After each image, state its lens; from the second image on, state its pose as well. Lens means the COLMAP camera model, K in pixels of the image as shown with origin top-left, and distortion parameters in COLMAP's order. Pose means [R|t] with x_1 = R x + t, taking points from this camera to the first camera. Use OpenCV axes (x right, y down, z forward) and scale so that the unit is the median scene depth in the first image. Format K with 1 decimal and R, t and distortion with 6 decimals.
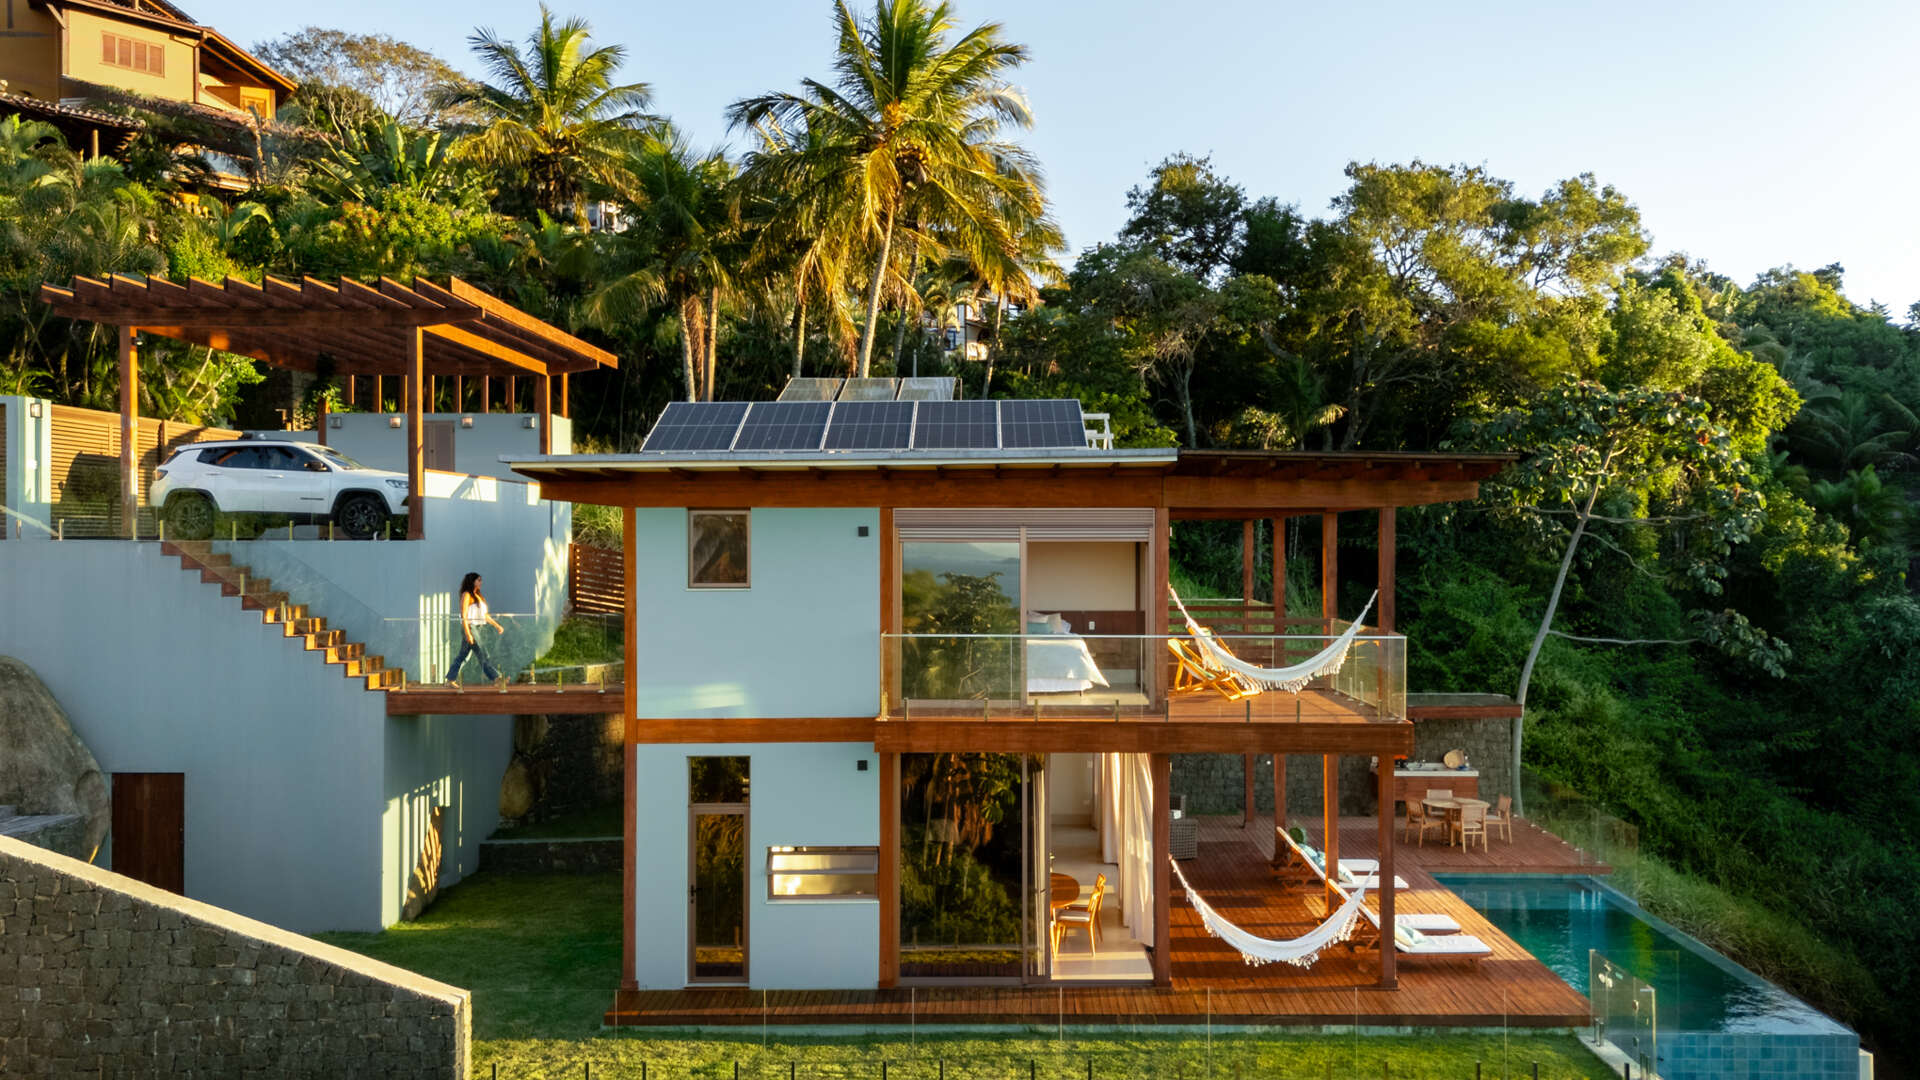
lens RADIAL K [[1447.3, 0, 959.5], [0, 1447.3, 597.8], [0, 0, 1]] dist [0.002267, 0.004692]
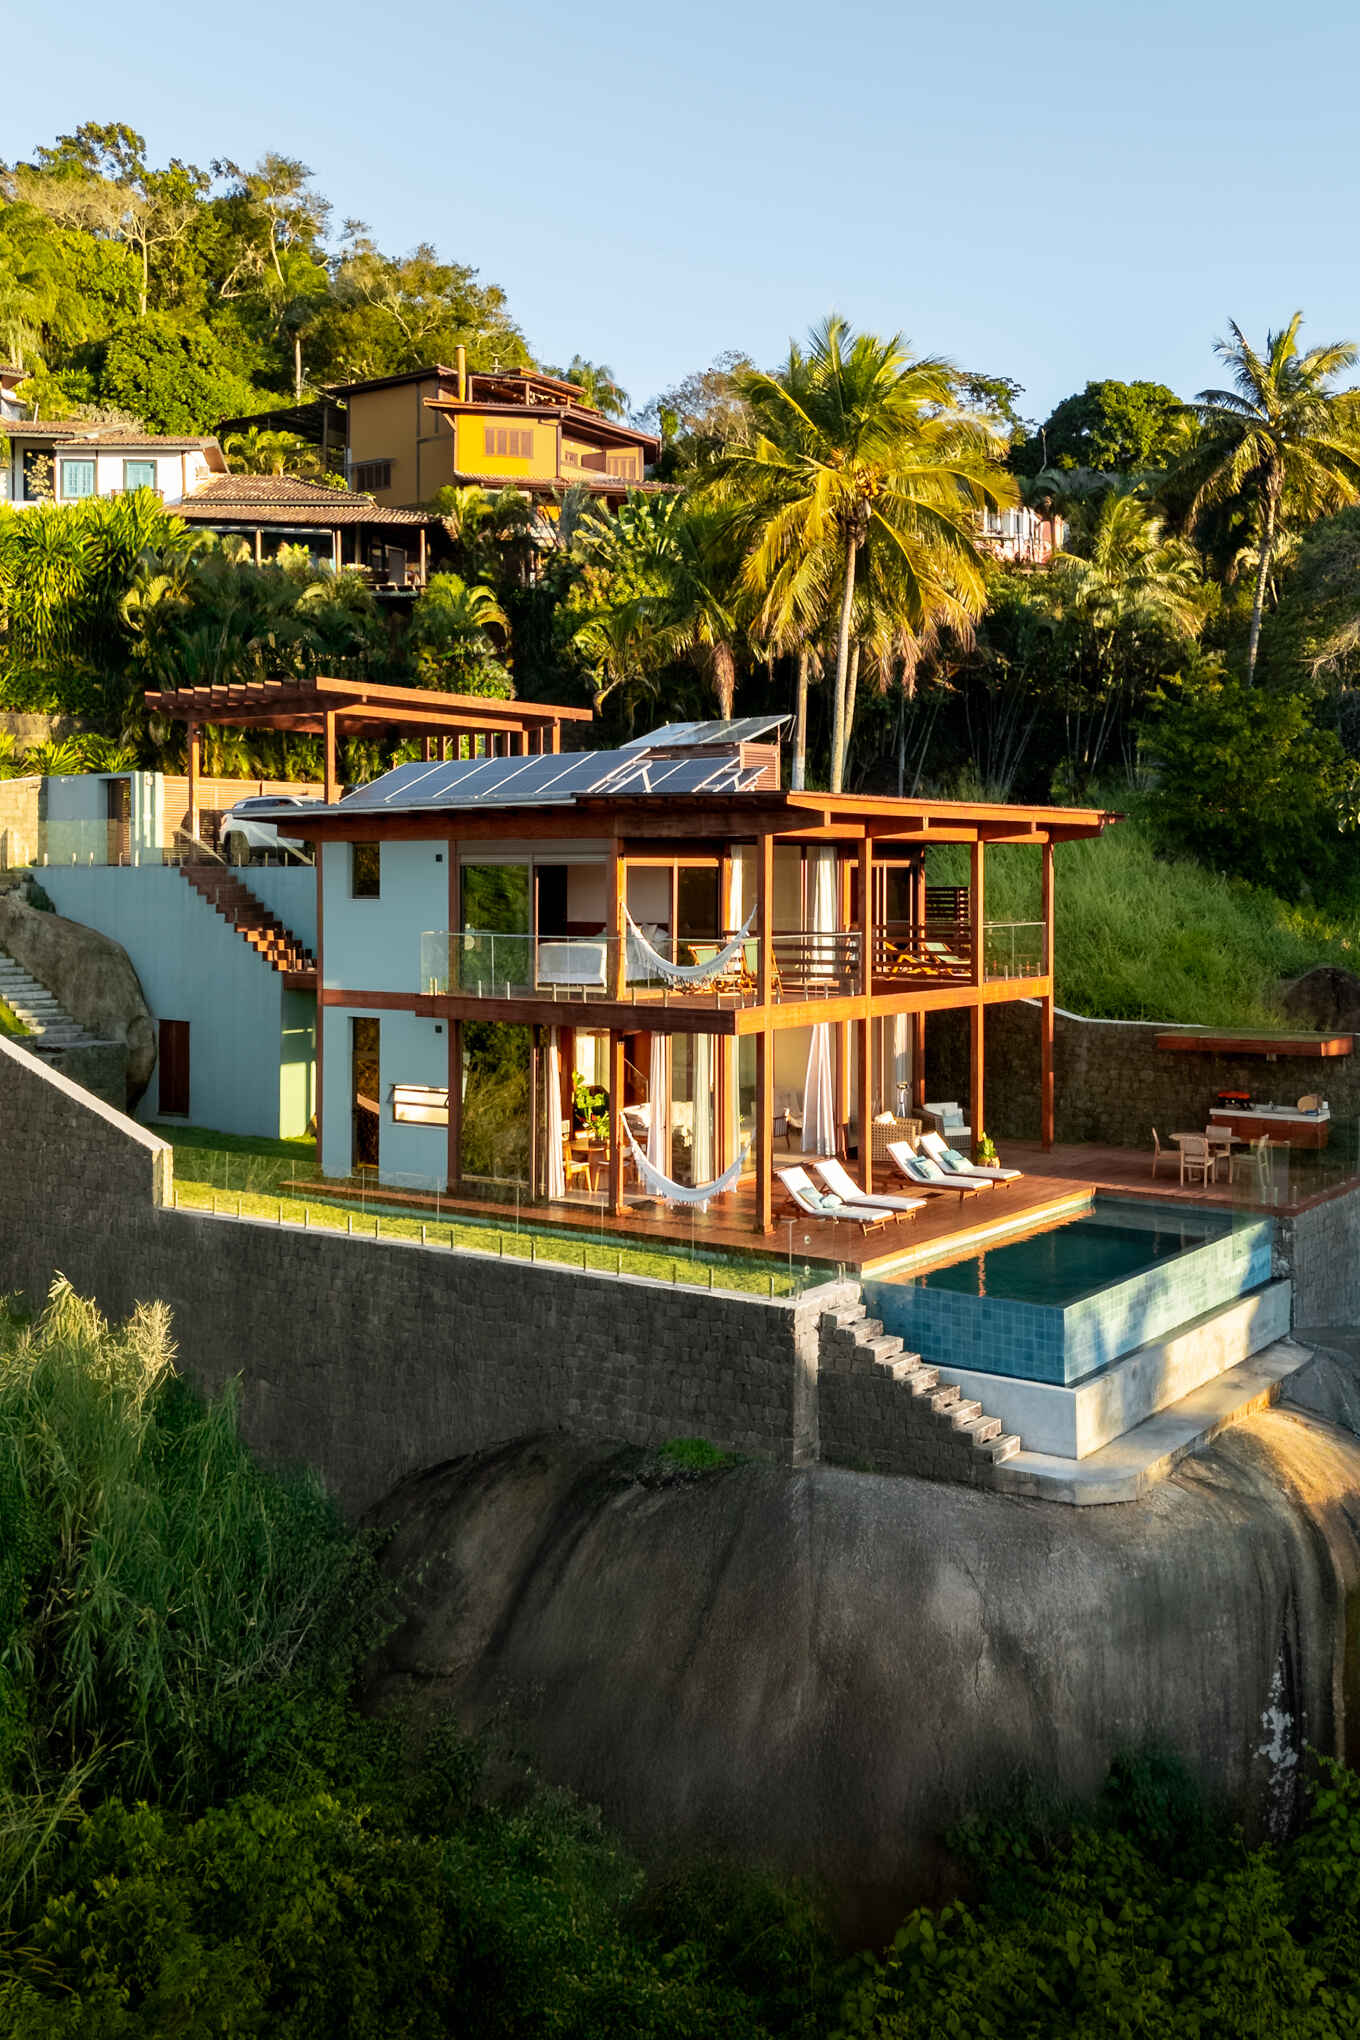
lens RADIAL K [[1803.6, 0, 680.0], [0, 1803.6, 1020.0], [0, 0, 1]] dist [0.026362, -0.007156]
pose [[0.812762, 0.046306, -0.580753, 0.962339], [-0.021745, 0.998553, 0.049187, 0.015897], [0.582190, -0.027349, 0.812592, -0.224069]]
